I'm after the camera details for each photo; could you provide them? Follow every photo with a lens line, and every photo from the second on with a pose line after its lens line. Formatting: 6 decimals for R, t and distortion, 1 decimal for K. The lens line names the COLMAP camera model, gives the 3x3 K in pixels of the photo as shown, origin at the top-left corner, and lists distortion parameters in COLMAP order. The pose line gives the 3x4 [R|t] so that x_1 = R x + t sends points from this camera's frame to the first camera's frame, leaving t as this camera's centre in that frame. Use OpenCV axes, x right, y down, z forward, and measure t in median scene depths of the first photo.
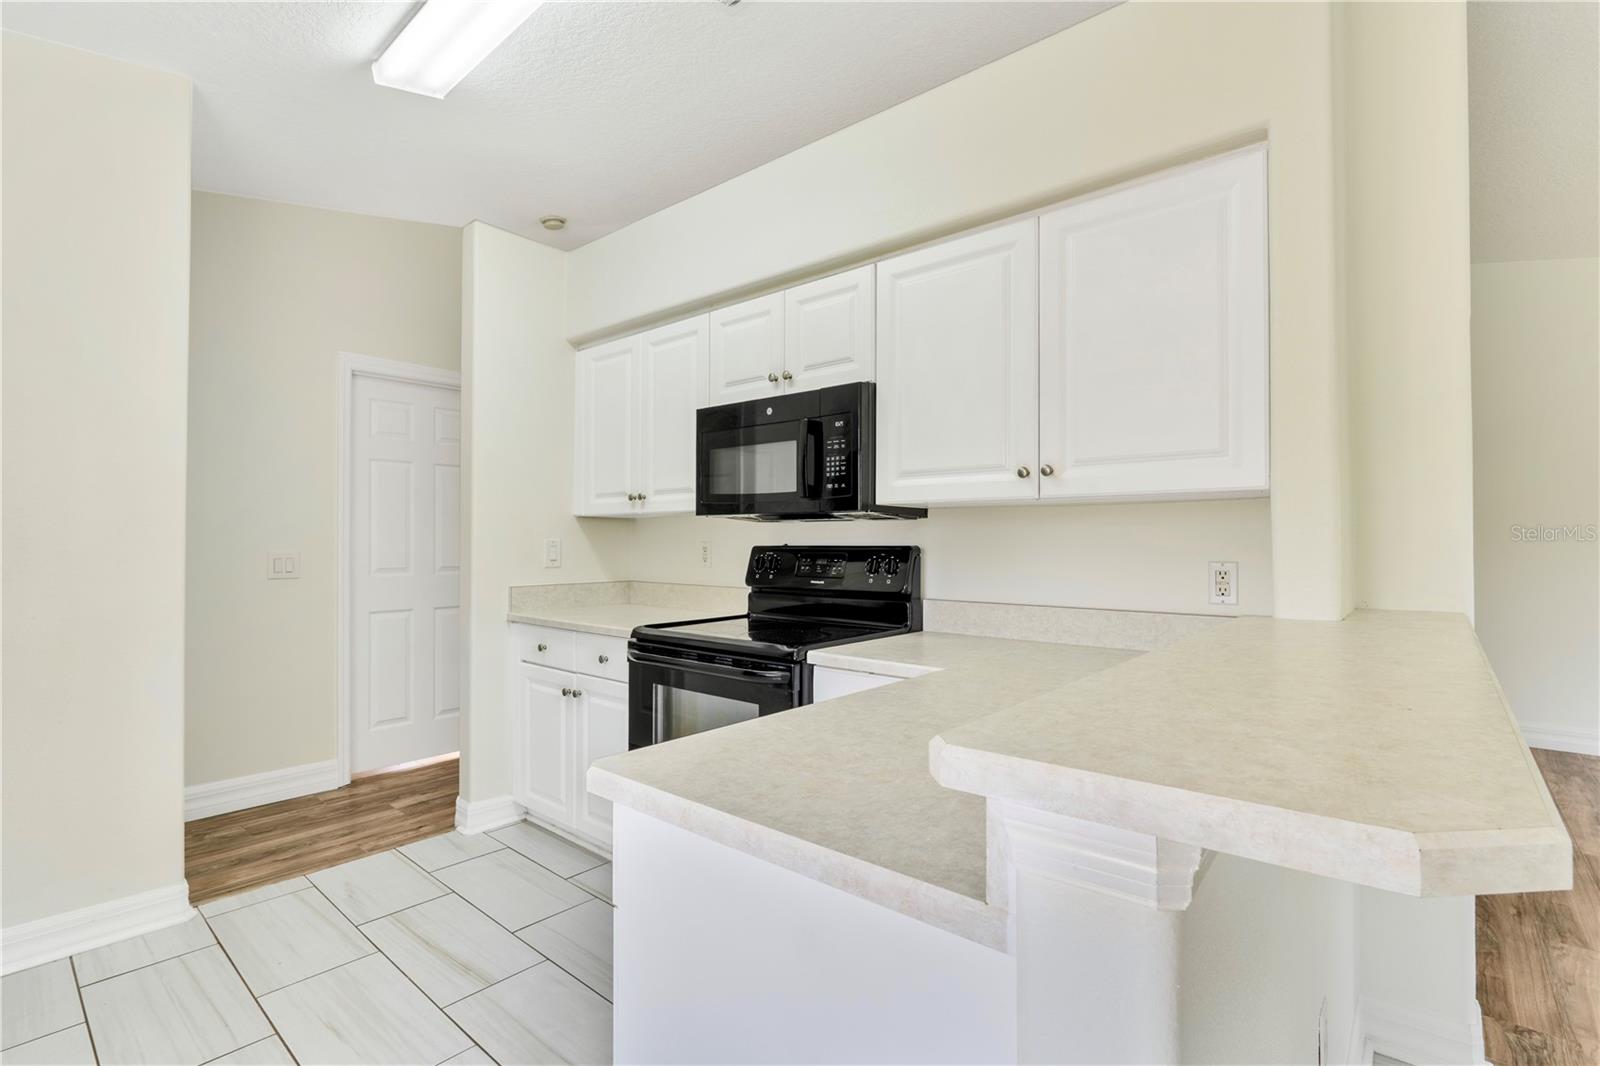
lens RADIAL K [[735.0, 0, 800.0], [0, 735.0, 533.0], [0, 0, 1]] dist [-0.004177, -0.000514]
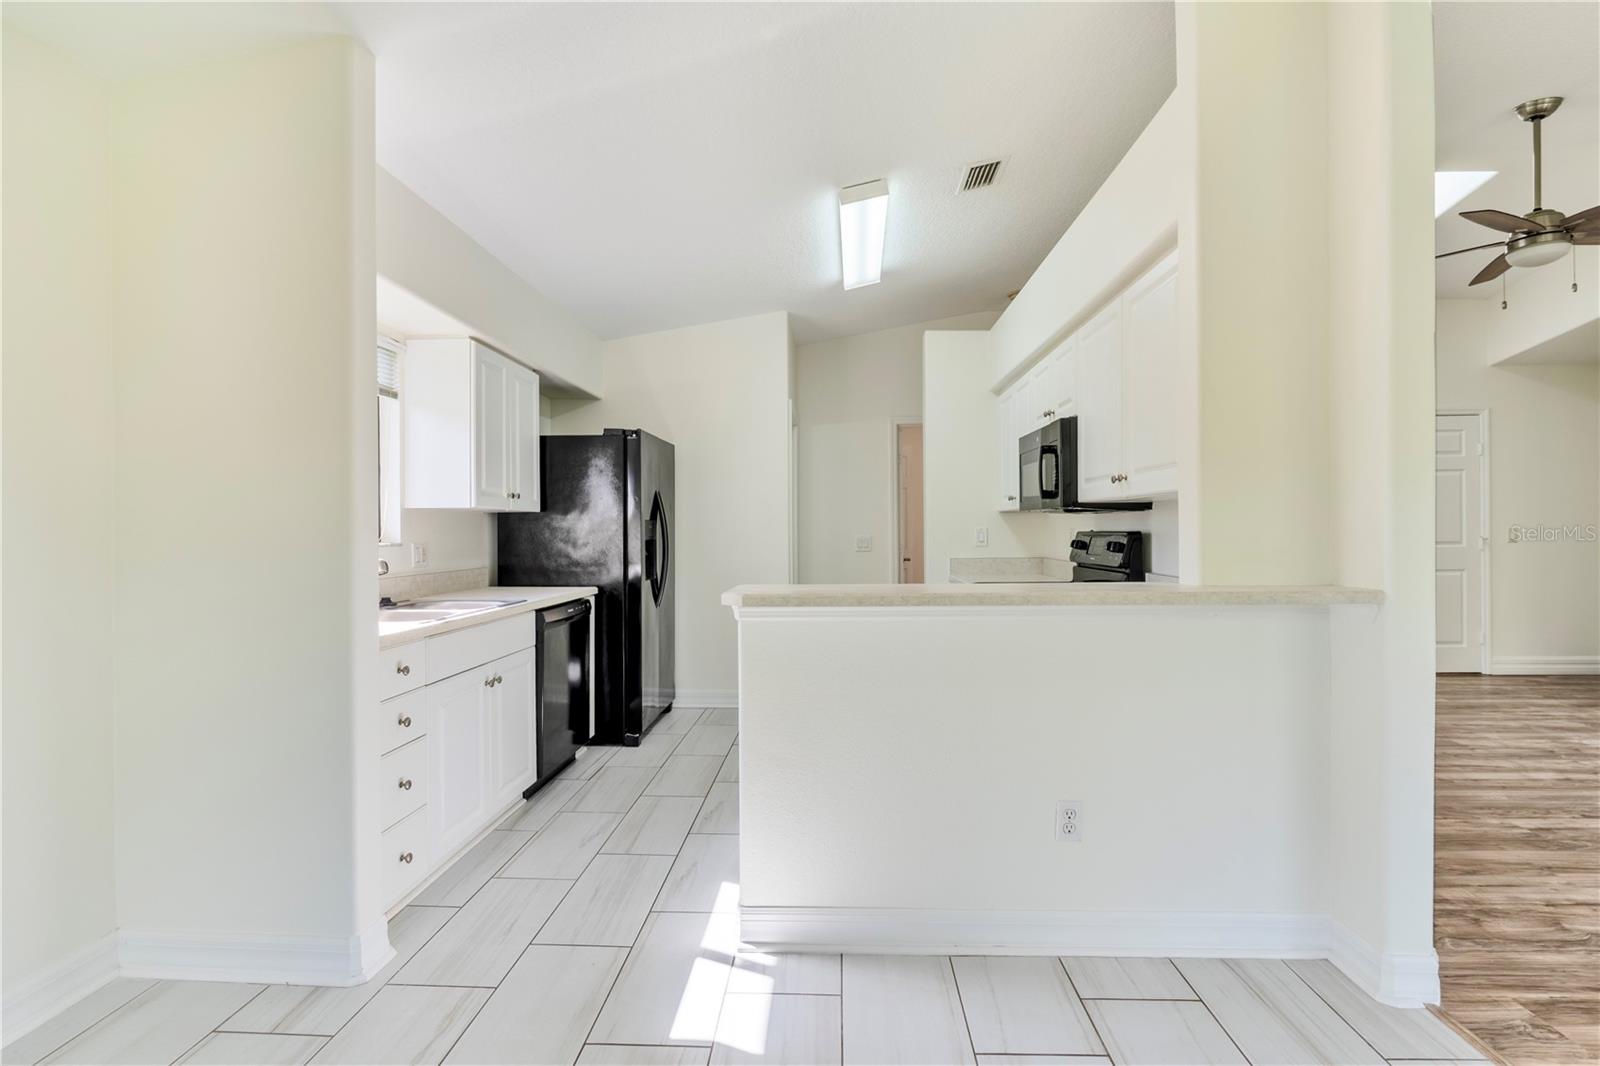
lens RADIAL K [[735.0, 0, 800.0], [0, 735.0, 533.0], [0, 0, 1]] dist [-0.004177, -0.000514]
pose [[0.611664, -0.000137, -0.791118, 0.800451], [0.015270, 0.999816, 0.011632, -0.003998], [0.790970, -0.019195, 0.611553, -0.256995]]
